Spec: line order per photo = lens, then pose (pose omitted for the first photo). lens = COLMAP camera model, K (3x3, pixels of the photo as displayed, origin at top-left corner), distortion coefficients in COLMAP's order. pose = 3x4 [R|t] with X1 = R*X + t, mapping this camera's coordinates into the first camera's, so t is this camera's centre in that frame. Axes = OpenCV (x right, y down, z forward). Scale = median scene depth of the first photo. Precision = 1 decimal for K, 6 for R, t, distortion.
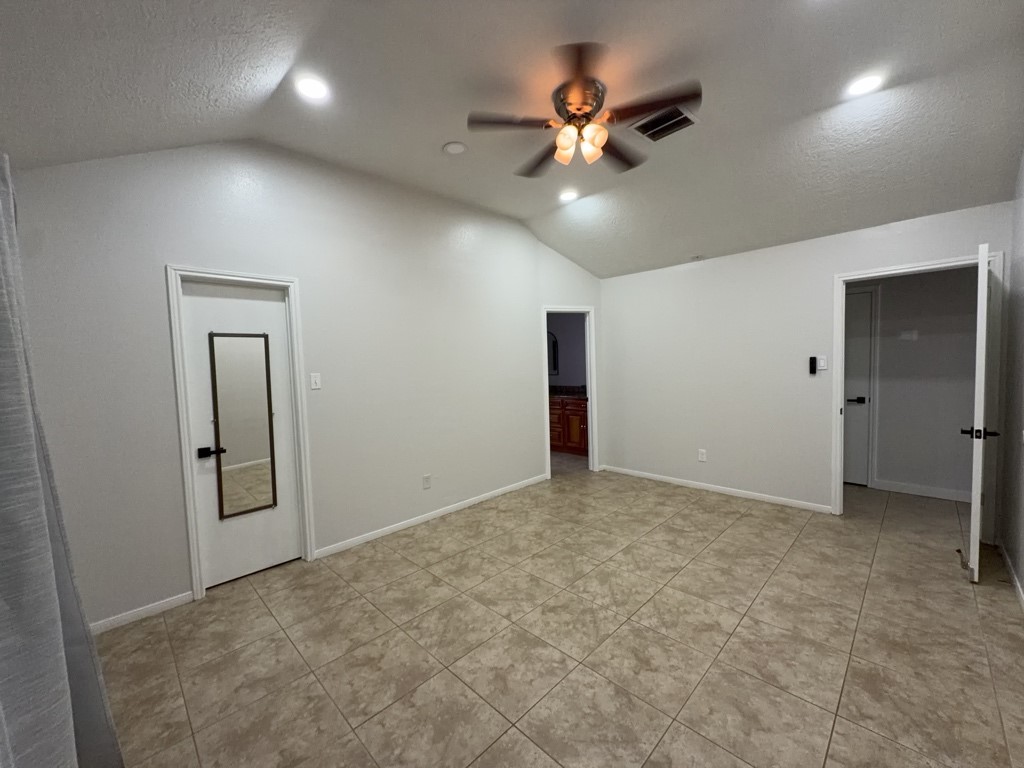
lens RADIAL K [[407.3, 0, 511.5], [0, 407.3, 386.6], [0, 0, 1]] dist [-0.002268, 0.000535]
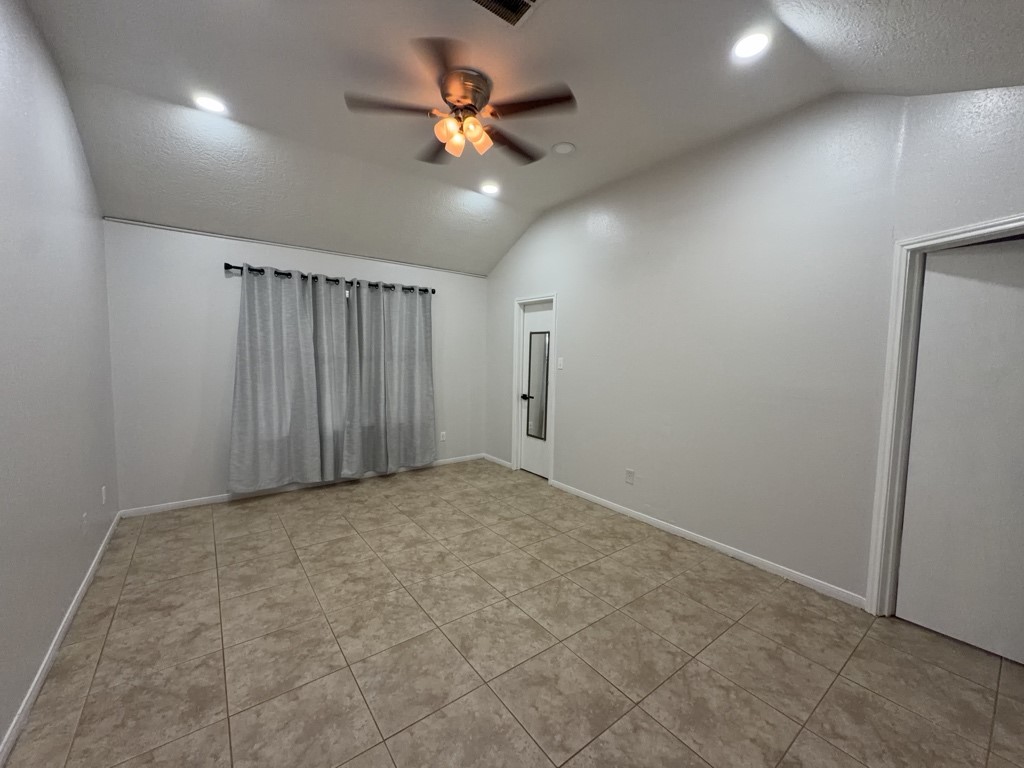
lens RADIAL K [[407.3, 0, 511.1], [0, 407.3, 382.3], [0, 0, 1]] dist [-0.002268, 0.000535]
pose [[-0.130640, 0.101944, -0.986175, 1.131171], [-0.077118, 0.990641, 0.112622, -0.112943], [0.988426, 0.090765, -0.121556, 1.208629]]
